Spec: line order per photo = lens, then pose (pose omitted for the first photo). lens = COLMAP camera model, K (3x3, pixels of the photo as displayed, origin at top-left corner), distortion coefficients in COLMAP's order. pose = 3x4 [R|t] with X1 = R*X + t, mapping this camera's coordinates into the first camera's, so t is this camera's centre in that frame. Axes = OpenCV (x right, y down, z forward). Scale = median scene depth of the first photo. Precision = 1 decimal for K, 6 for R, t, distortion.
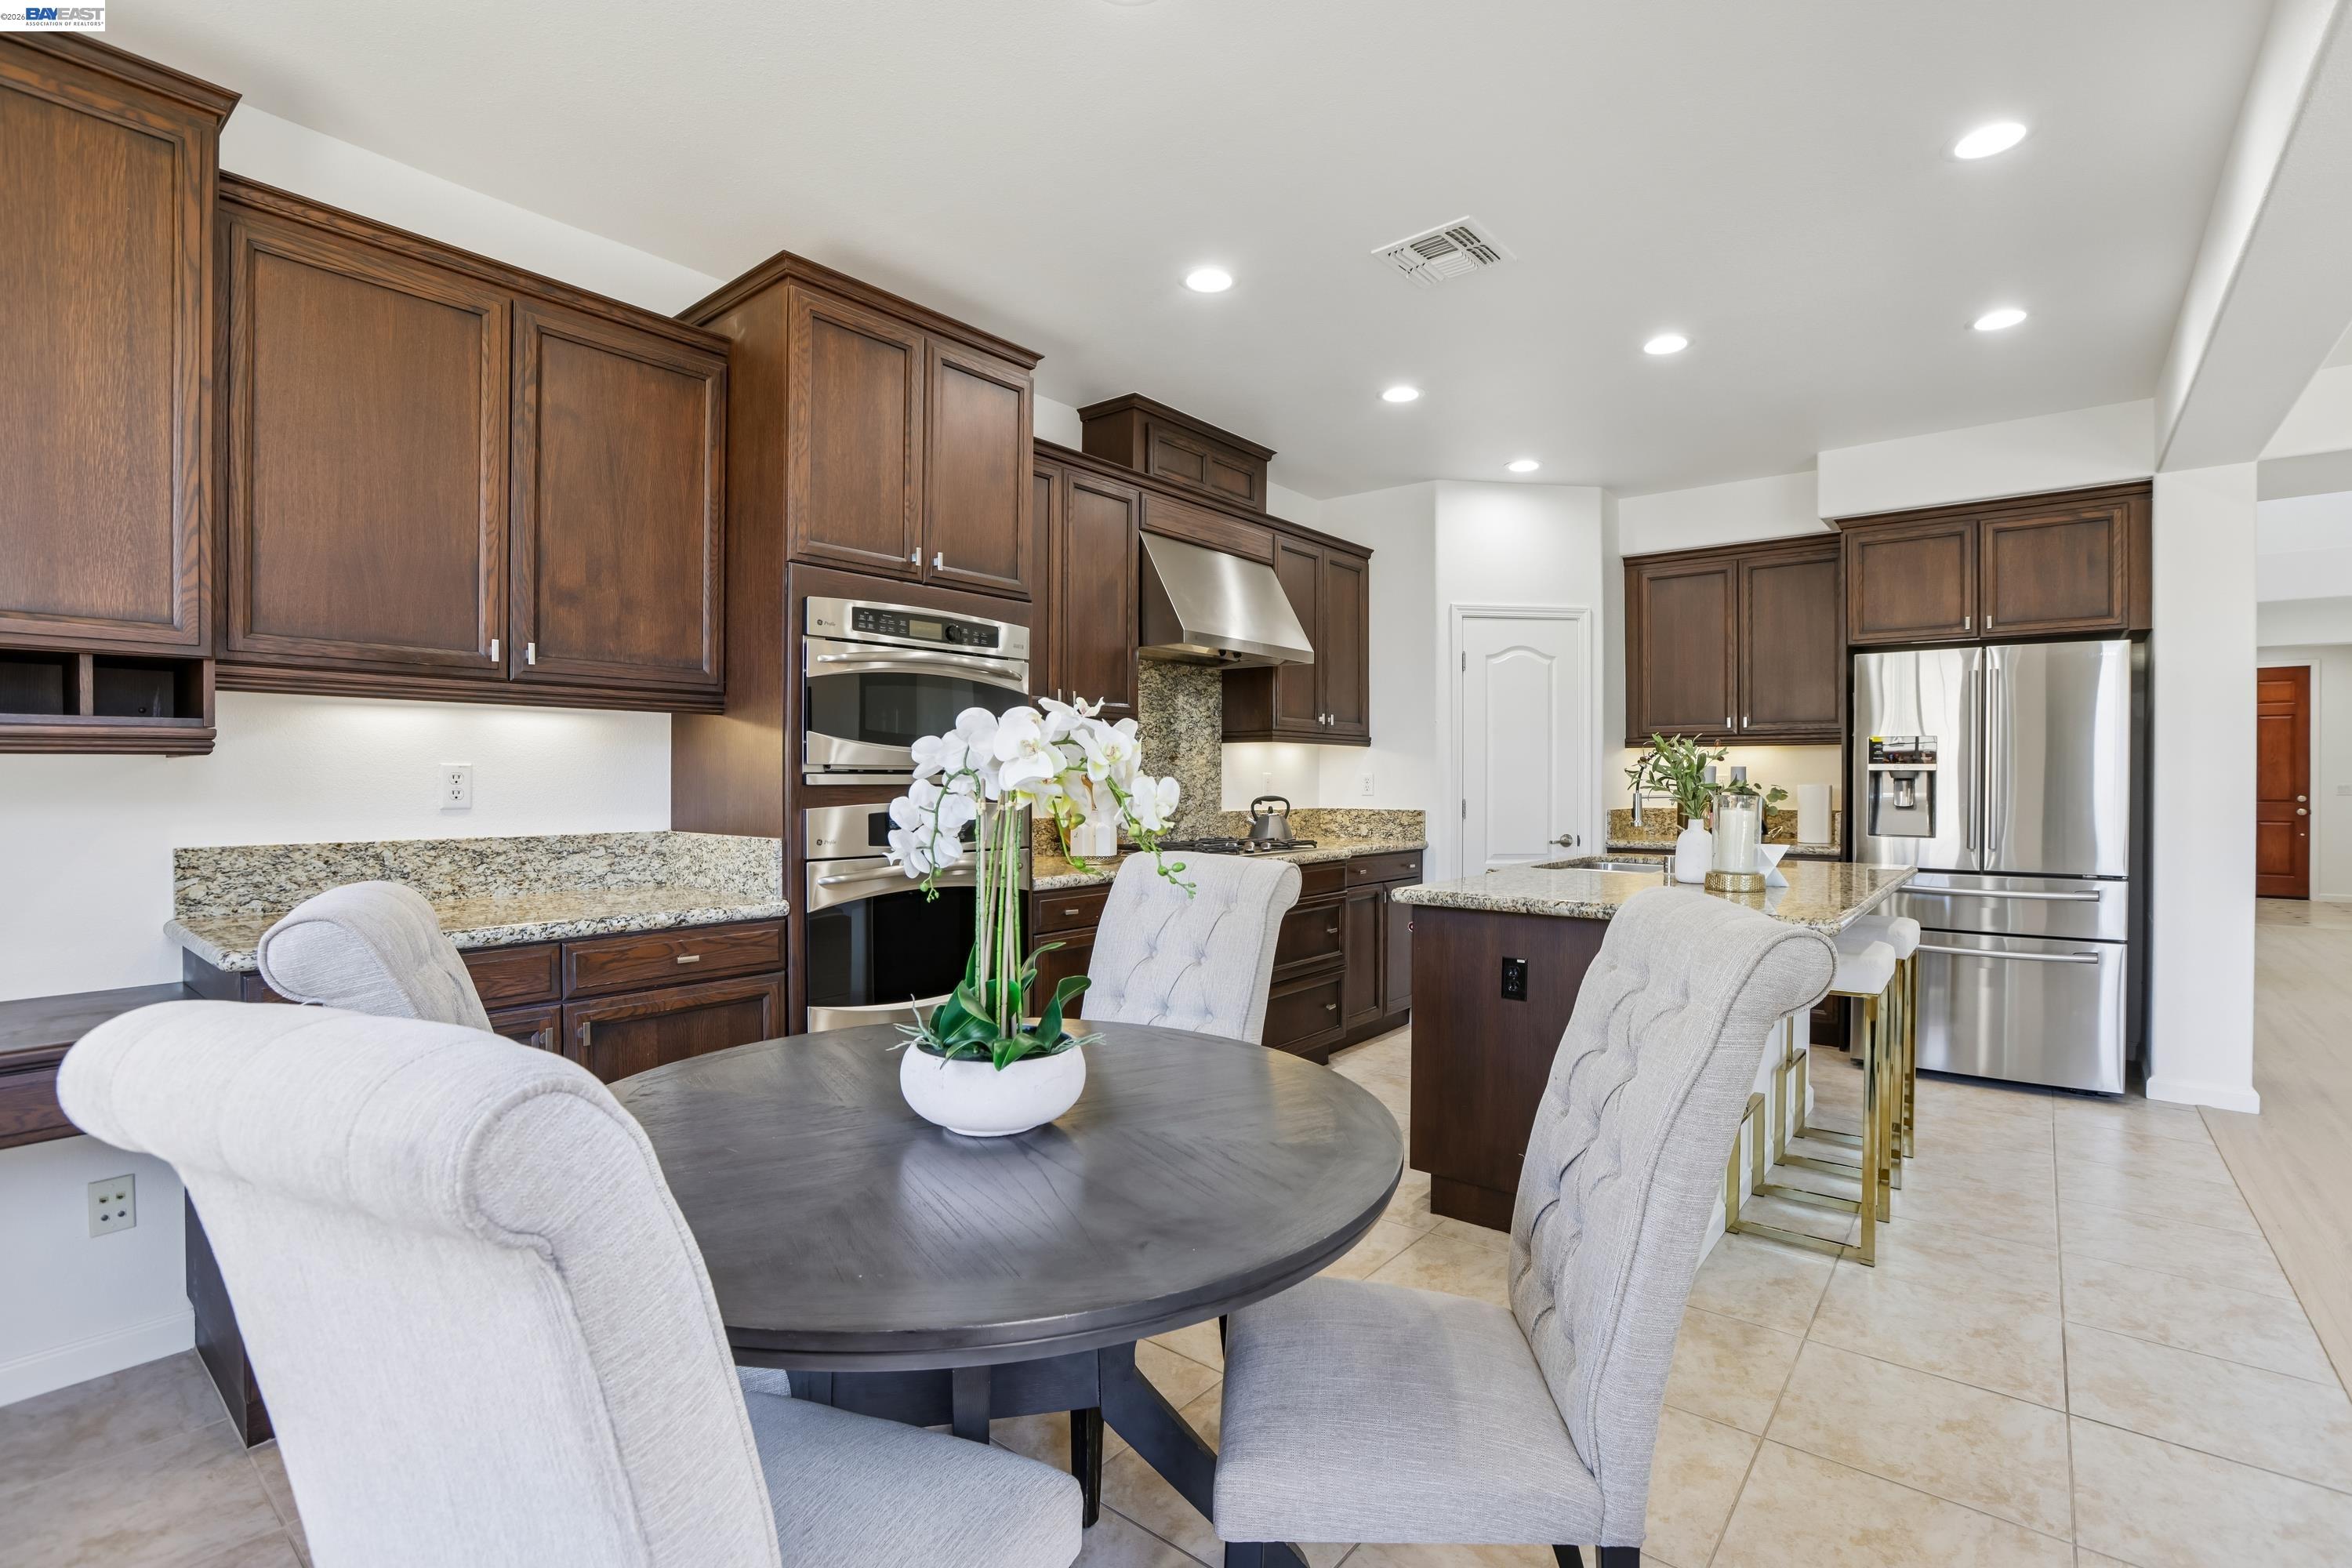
lens RADIAL K [[1074.1, 0, 1177.8], [0, 1074.1, 788.5], [0, 0, 1]] dist [-0.006089, -0.000193]
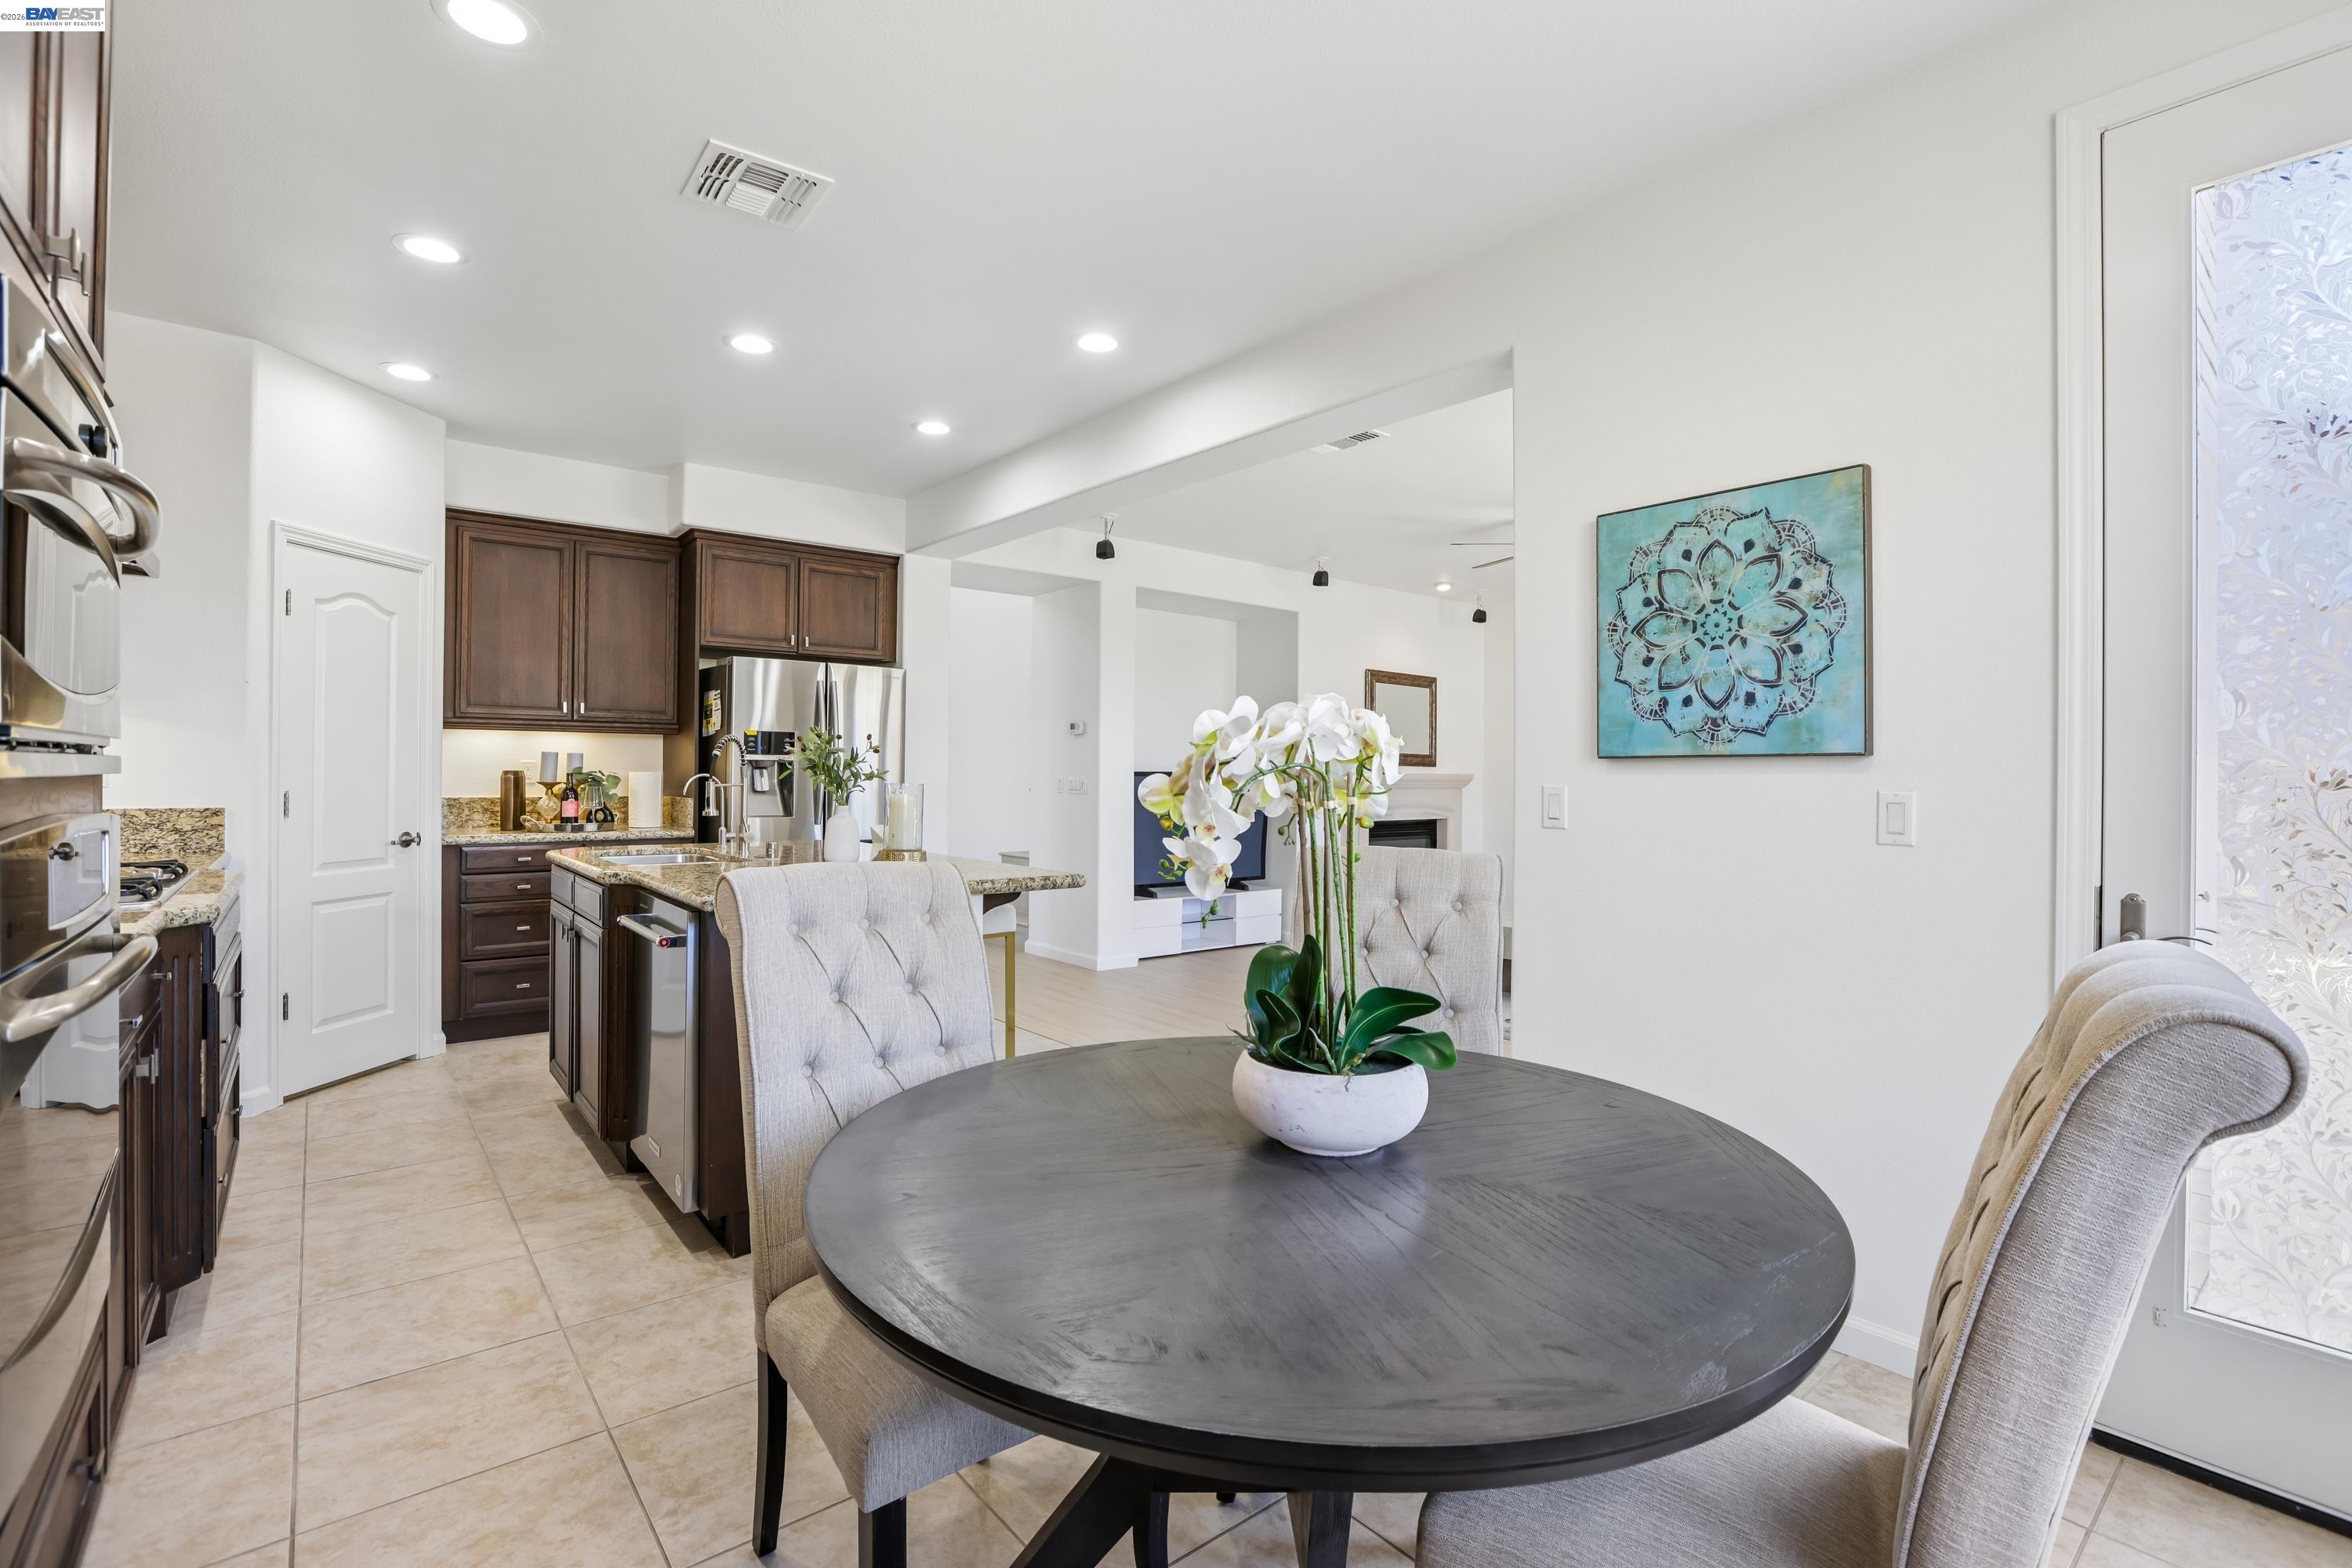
lens RADIAL K [[1074.1, 0, 1175.4], [0, 1074.1, 766.9], [0, 0, 1]] dist [-0.006089, -0.000193]
pose [[0.225748, 0.003297, 0.974180, -0.329968], [0.001029, 0.999993, -0.003623, -0.003675], [-0.974185, 0.001820, 0.225743, 0.268827]]
